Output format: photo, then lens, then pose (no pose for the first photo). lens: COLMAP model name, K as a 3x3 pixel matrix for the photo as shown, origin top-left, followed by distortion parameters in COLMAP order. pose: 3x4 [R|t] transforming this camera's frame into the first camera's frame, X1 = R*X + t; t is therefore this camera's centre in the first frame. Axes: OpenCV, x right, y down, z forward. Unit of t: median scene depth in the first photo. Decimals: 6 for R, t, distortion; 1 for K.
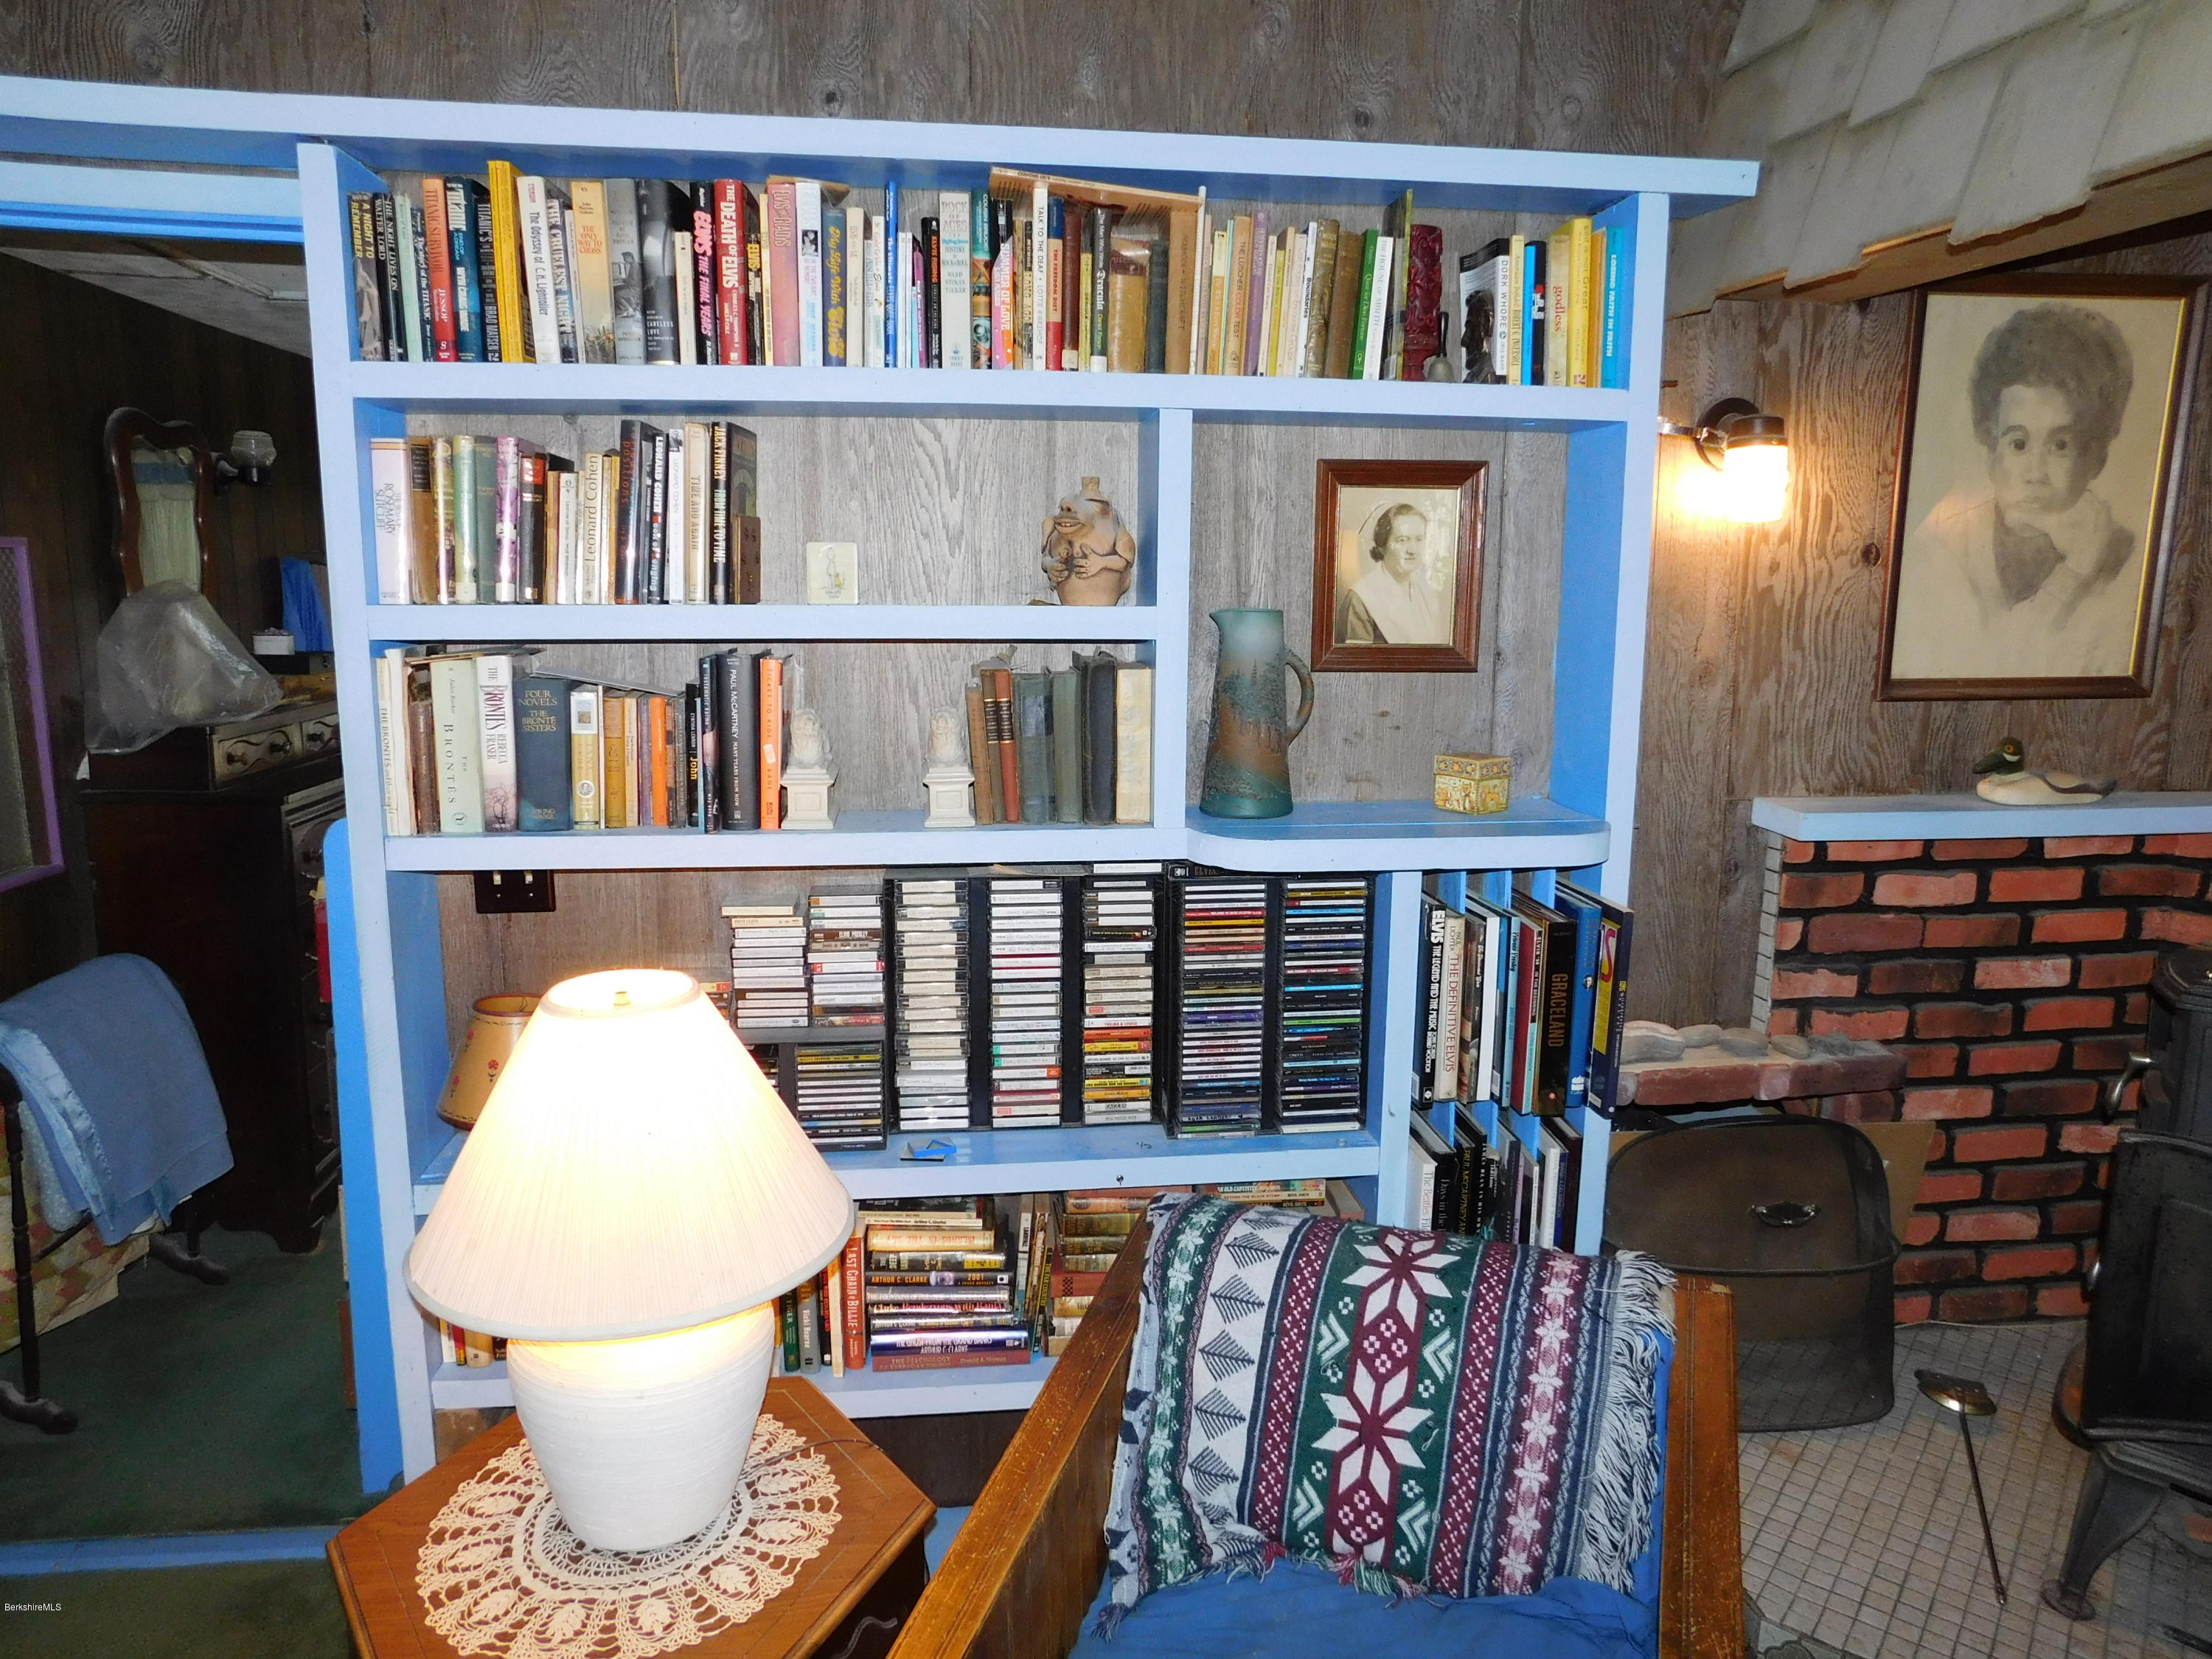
lens RADIAL K [[1453.2, 0, 1106.0], [0, 1453.2, 829.5], [0, 0, 1]] dist [-0.074561, 0.059508]
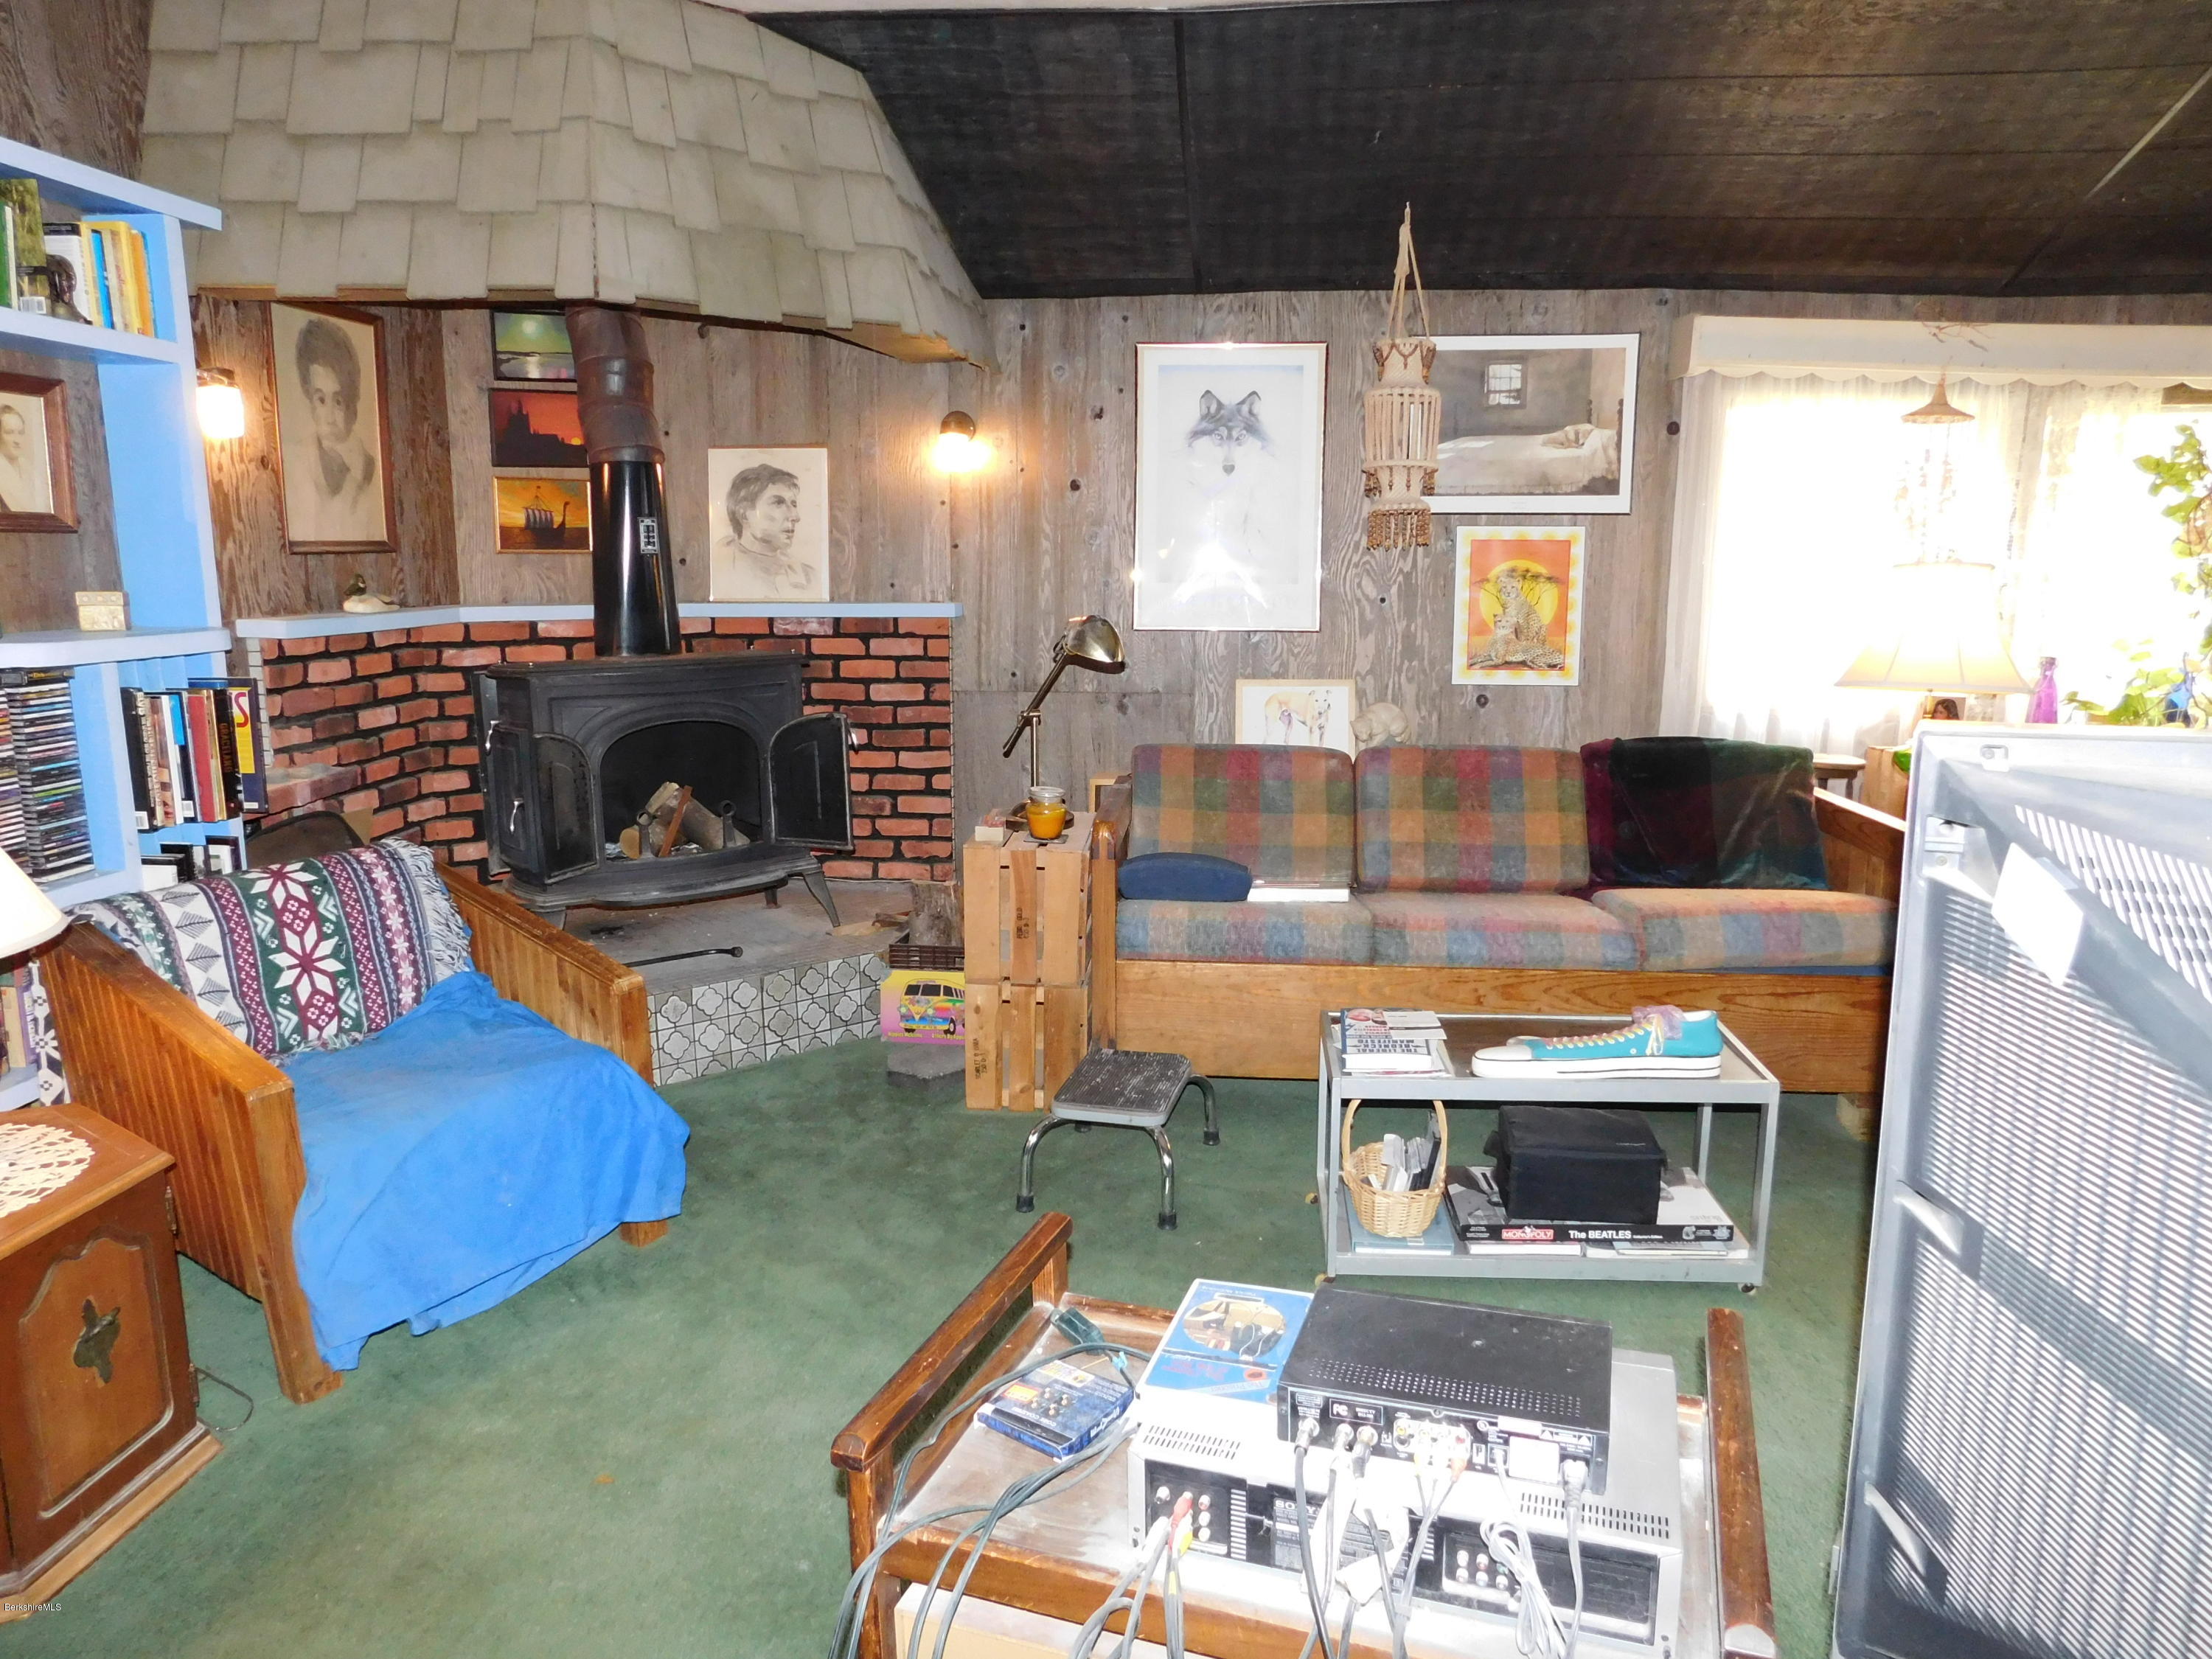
lens RADIAL K [[1452.6, 0, 1108.2], [0, 1452.6, 813.4], [0, 0, 1]] dist [-0.082482, 0.058731]
pose [[0.216920, -0.176777, 0.960050, -0.857614], [0.163990, 0.976089, 0.142677, 0.119589], [-0.962316, 0.126489, 0.240723, -0.236105]]
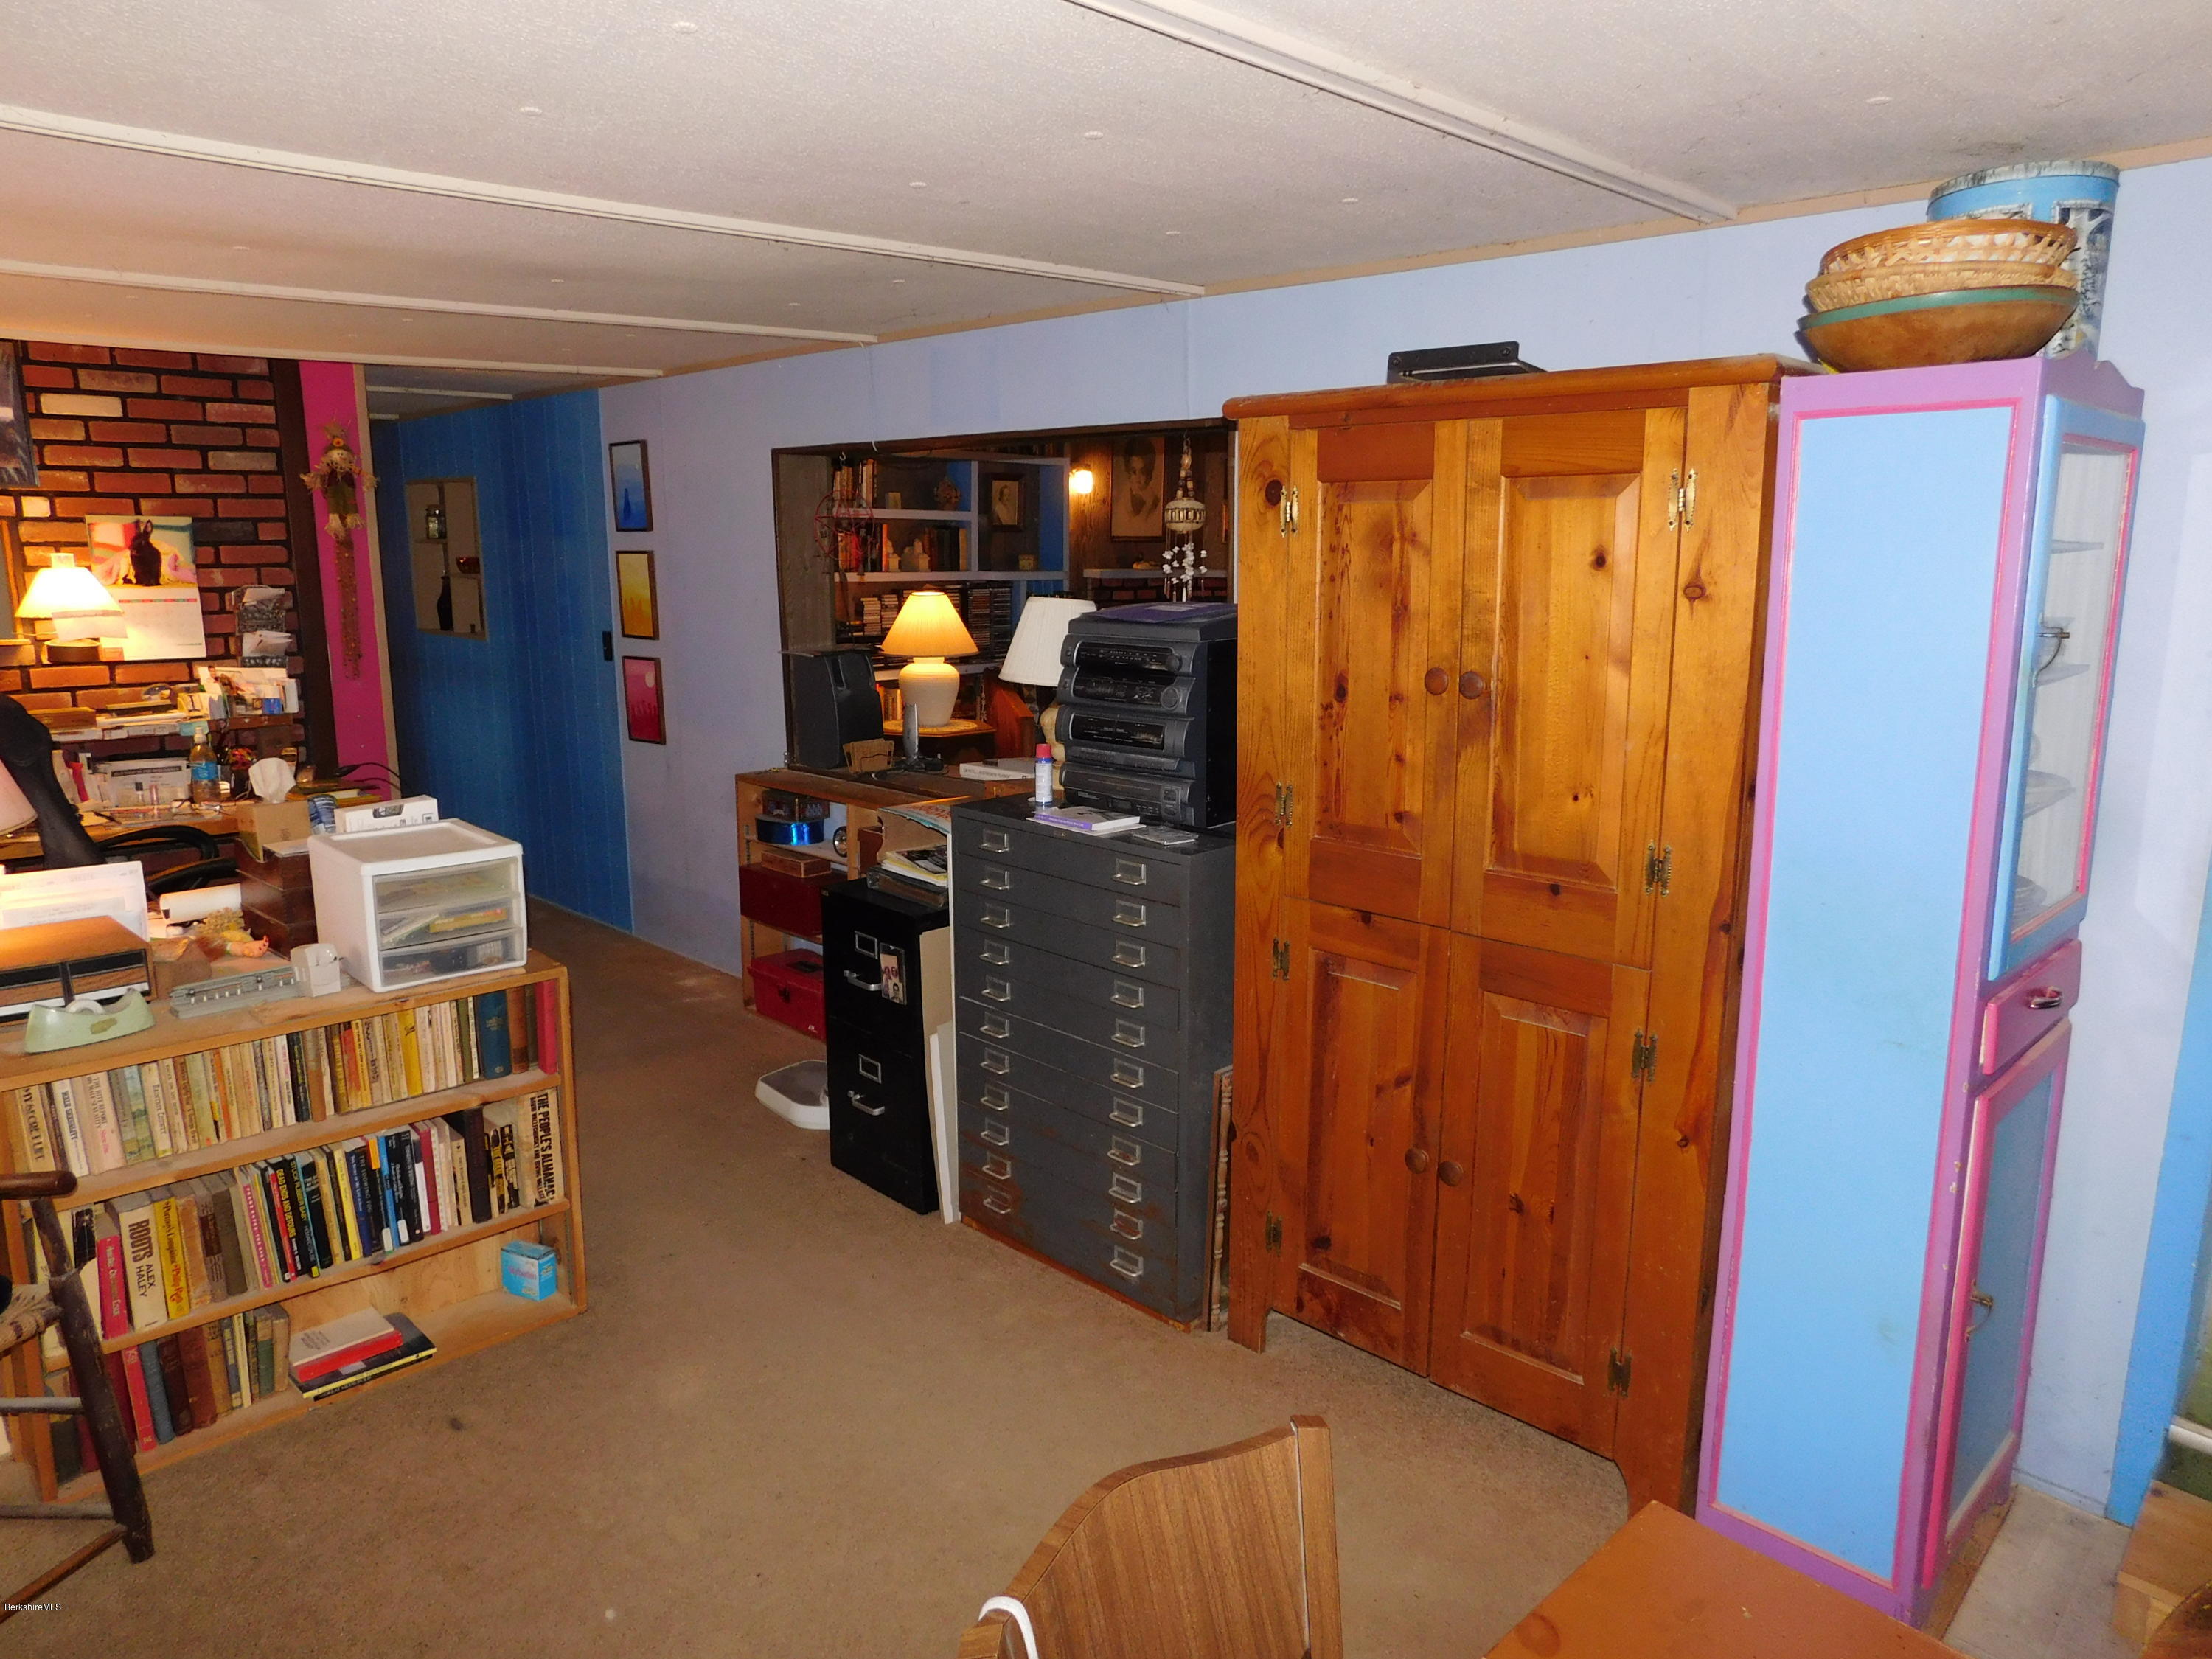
lens RADIAL K [[1453.2, 0, 1106.0], [0, 1453.2, 829.5], [0, 0, 1]] dist [-0.074561, 0.059508]
pose [[0.781060, -0.118056, 0.613195, -1.850888], [0.102467, 0.992886, 0.060637, 0.420094], [-0.615991, 0.015471, 0.787601, -1.924796]]
